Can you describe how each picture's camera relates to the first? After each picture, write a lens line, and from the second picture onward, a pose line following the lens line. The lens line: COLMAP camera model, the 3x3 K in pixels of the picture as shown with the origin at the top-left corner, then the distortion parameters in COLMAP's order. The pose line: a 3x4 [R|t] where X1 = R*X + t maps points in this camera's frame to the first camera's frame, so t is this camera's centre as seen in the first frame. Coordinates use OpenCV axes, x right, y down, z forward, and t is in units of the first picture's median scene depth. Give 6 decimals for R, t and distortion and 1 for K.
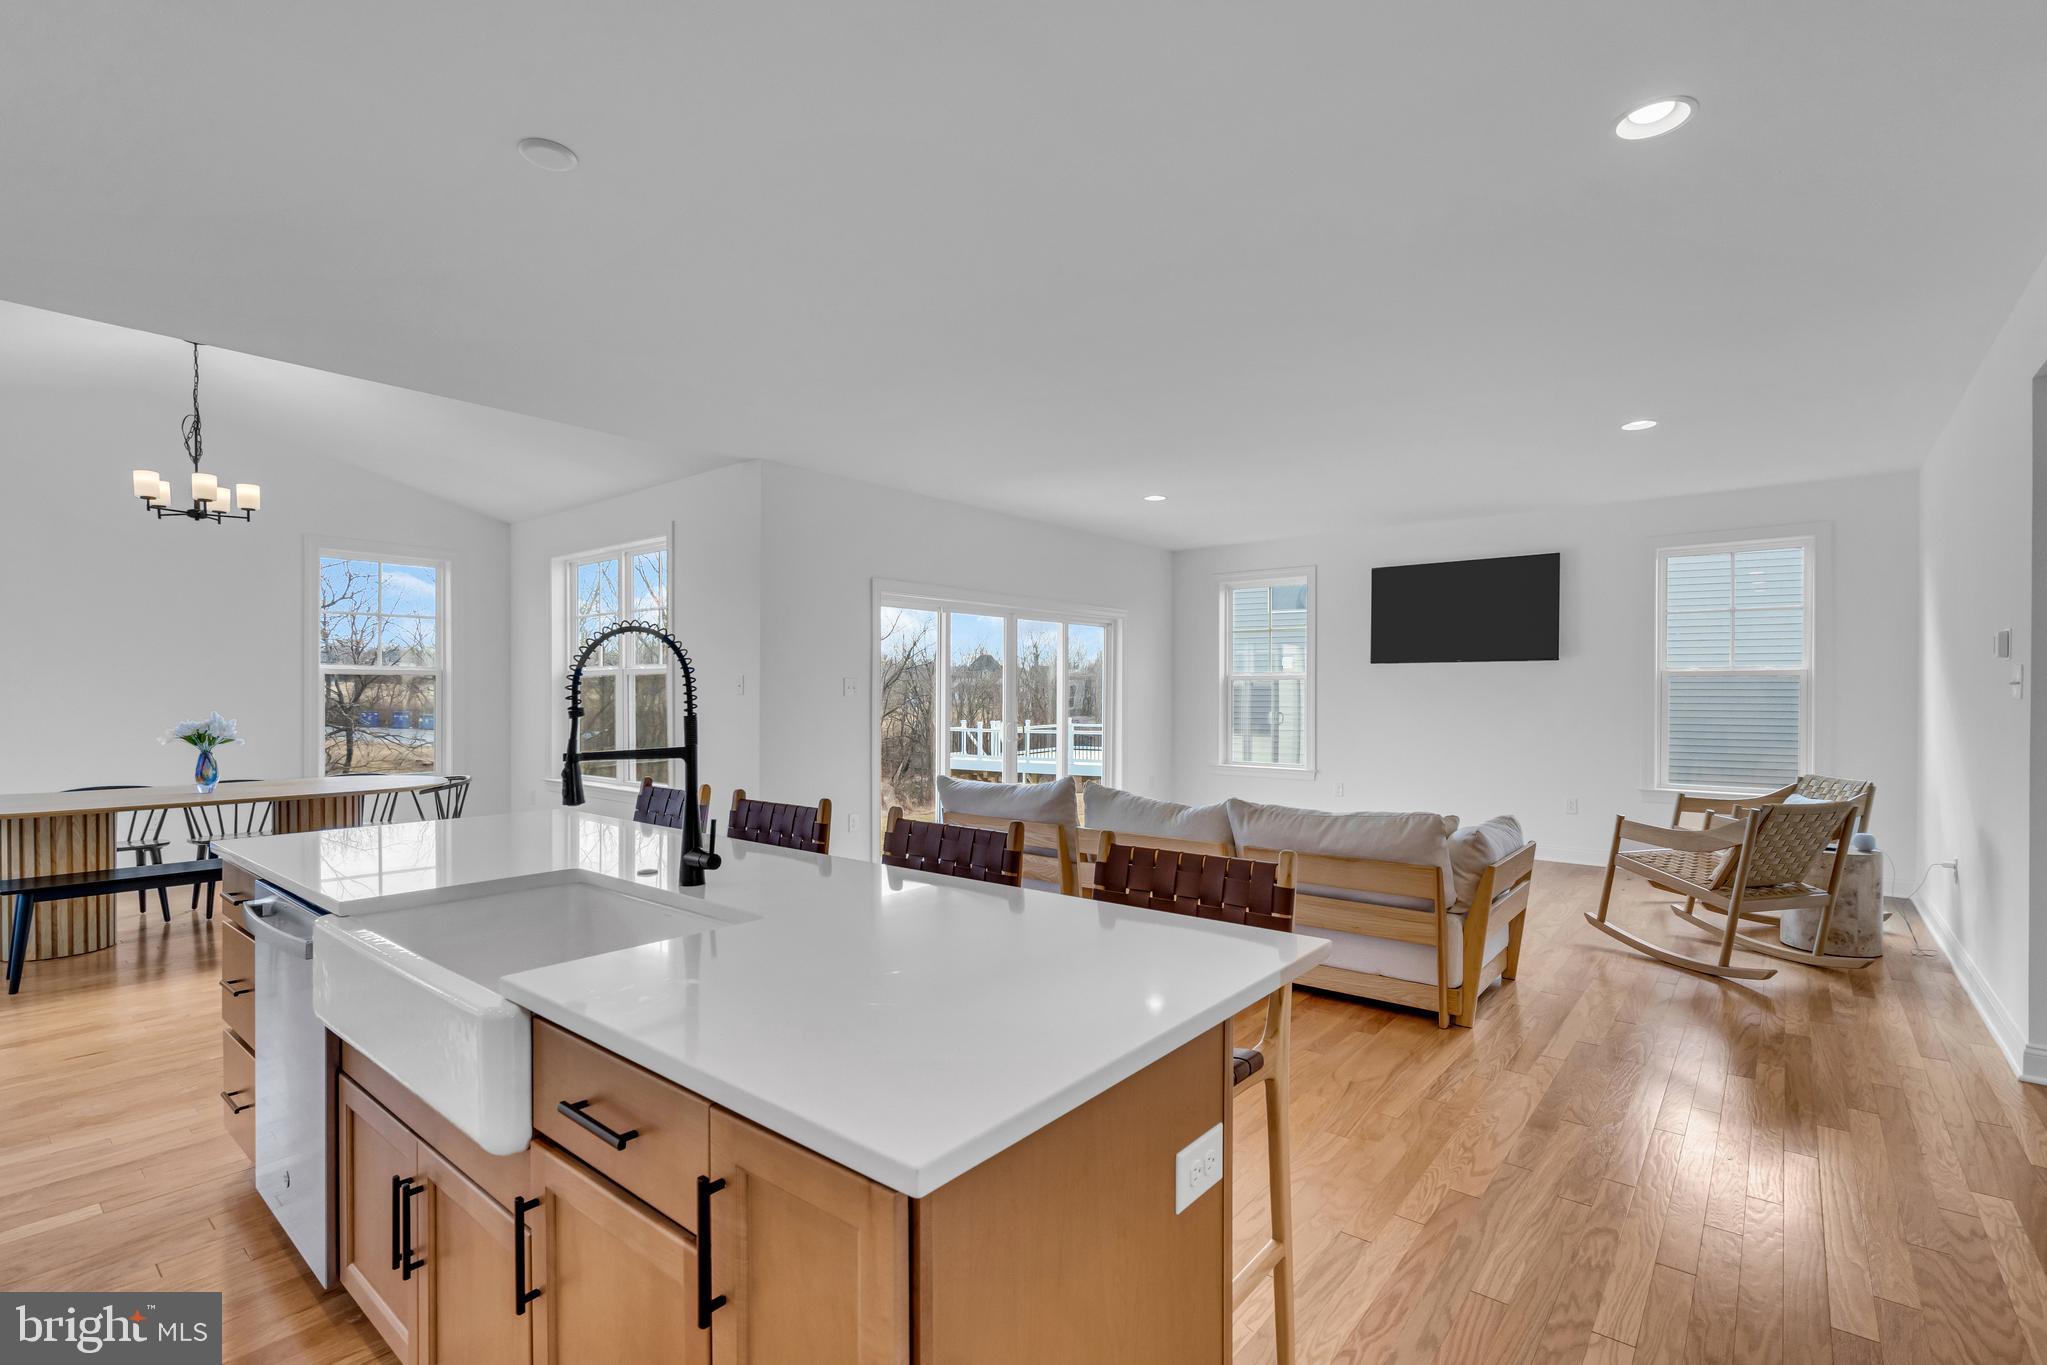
lens RADIAL K [[920.0, 0, 1029.1], [0, 920.0, 698.8], [0, 0, 1]] dist [-0.005588, 0.000692]
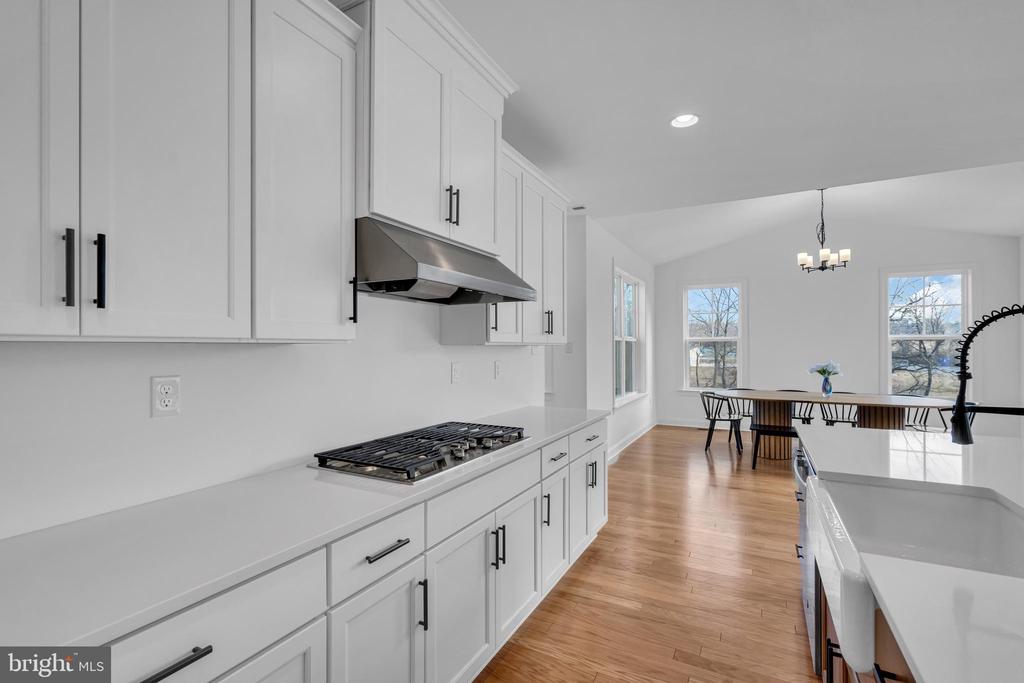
lens RADIAL K [[460.2, 0, 514.6], [0, 460.2, 345.2], [0, 0, 1]] dist [-0.005588, 0.000692]
pose [[0.191803, -0.006832, -0.981410, 0.014058], [-0.004554, 0.999959, -0.007851, -0.007830], [0.981423, 0.005975, 0.191764, 0.079294]]
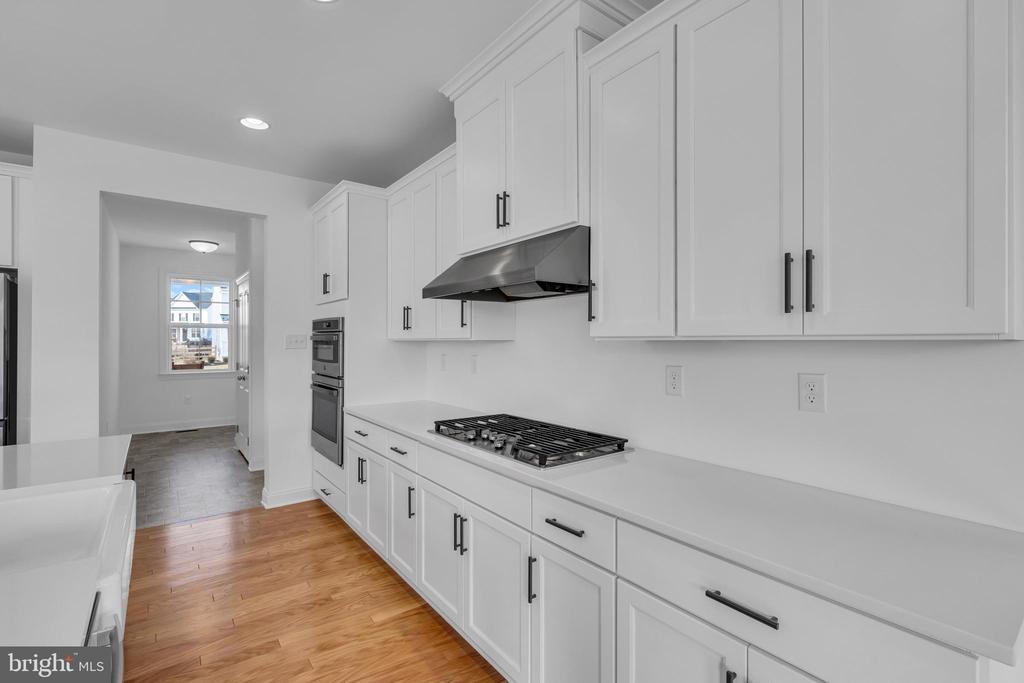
lens RADIAL K [[460.2, 0, 510.0], [0, 460.2, 345.2], [0, 0, 1]] dist [-0.005588, 0.000692]
pose [[-0.974665, -0.009891, 0.223450, -0.448111], [-0.007738, 0.999915, 0.010507, -0.011724], [-0.223535, 0.008511, -0.974659, 0.501610]]
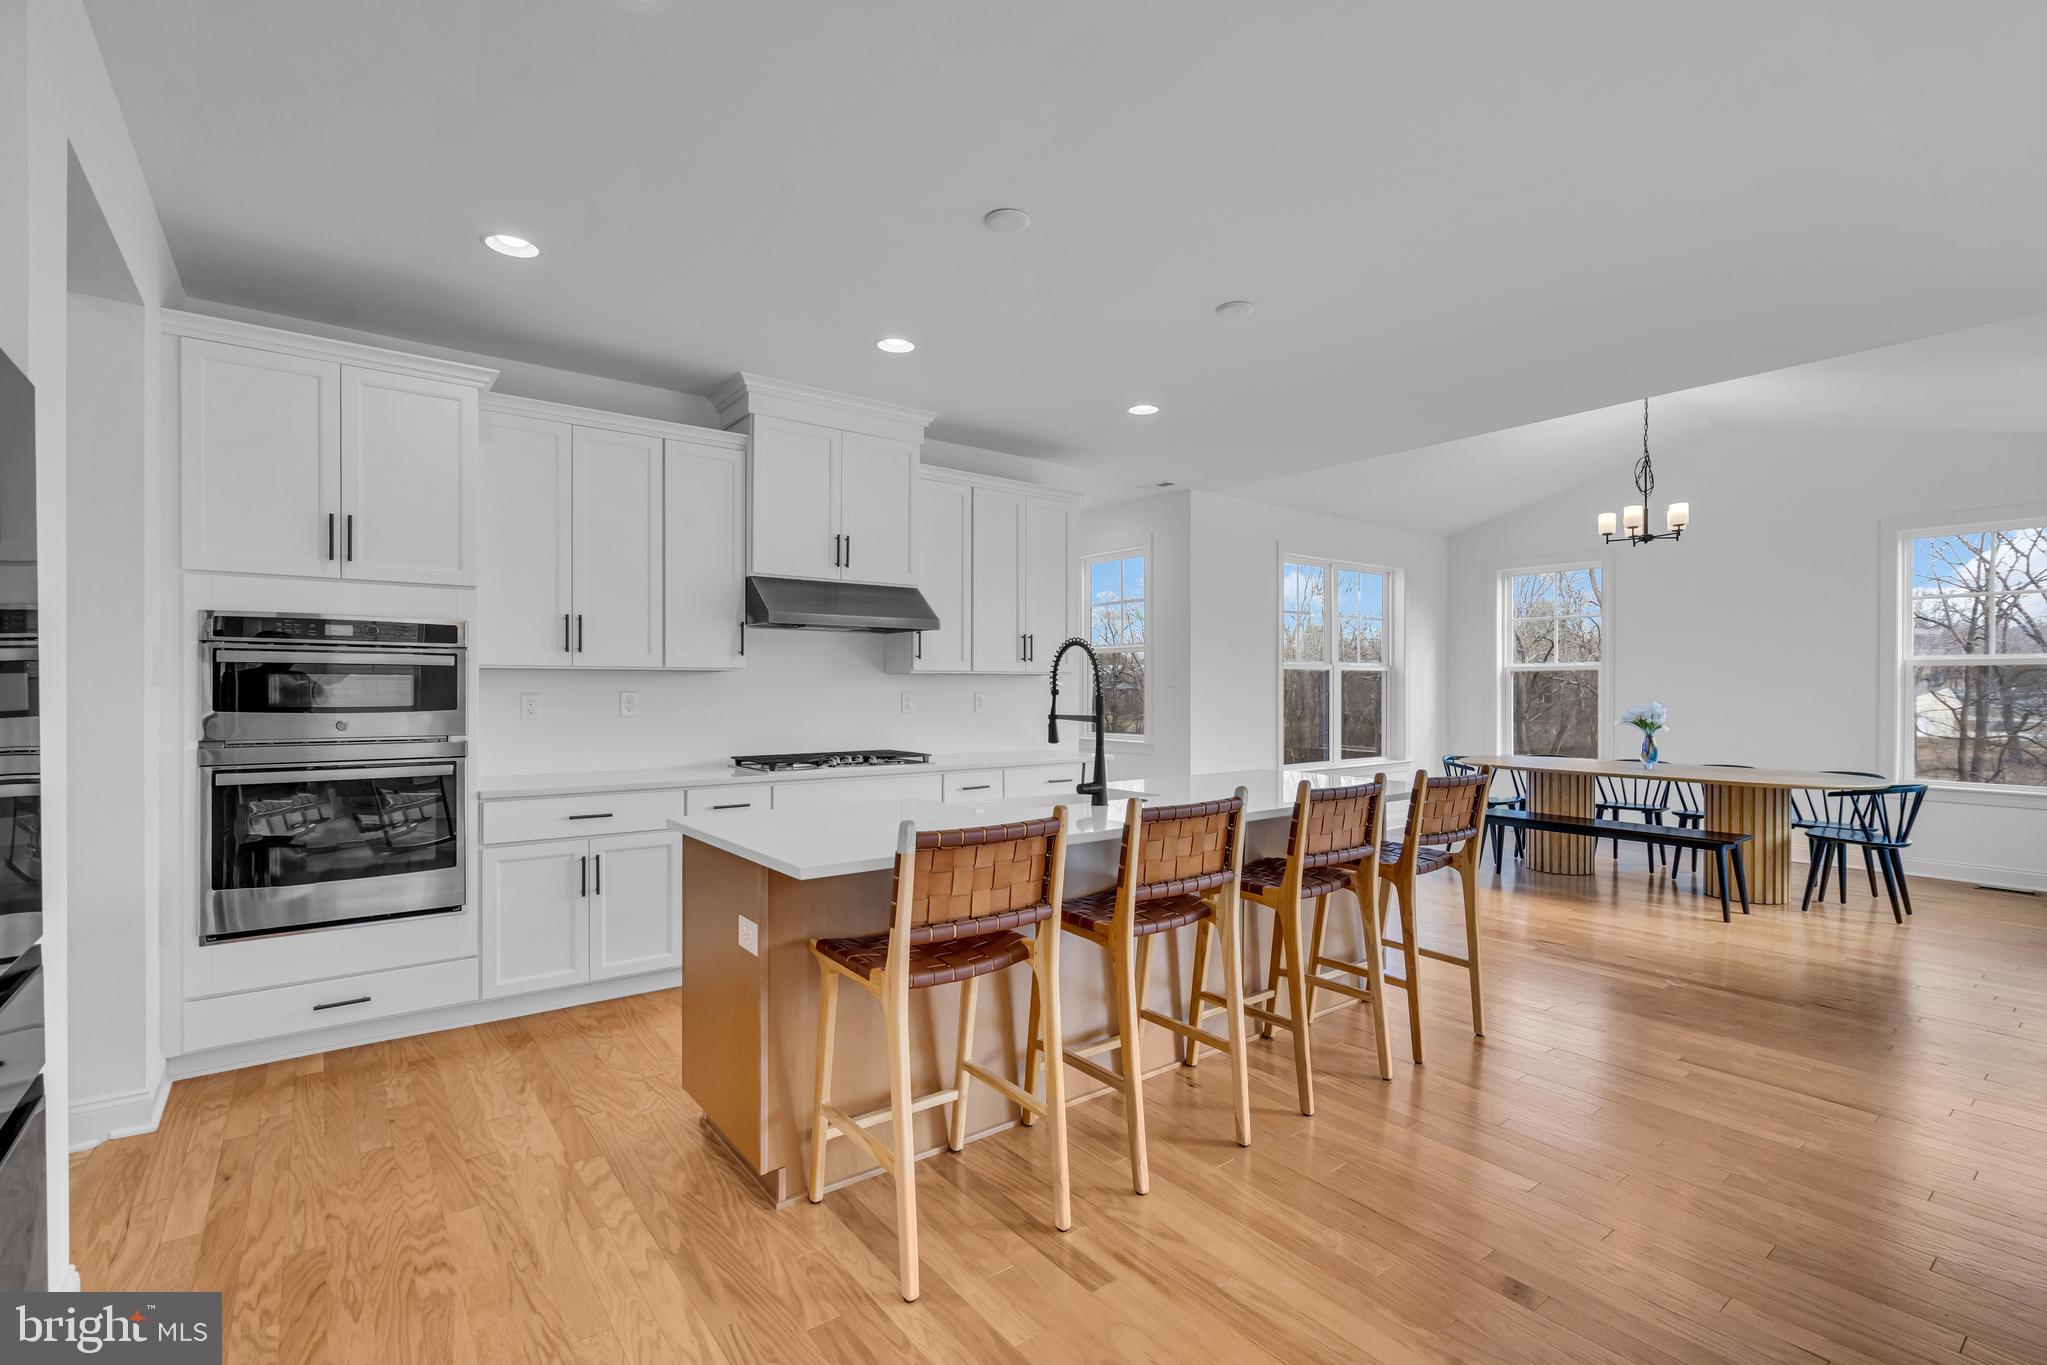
lens RADIAL K [[920.0, 0, 1042.5], [0, 920.0, 683.6], [0, 0, 1]] dist [-0.005588, 0.000692]
pose [[-0.218584, -0.006045, -0.975799, 0.450375], [-0.007921, 0.999959, -0.004420, 0.002389], [0.975786, 0.006763, -0.218623, 0.485443]]
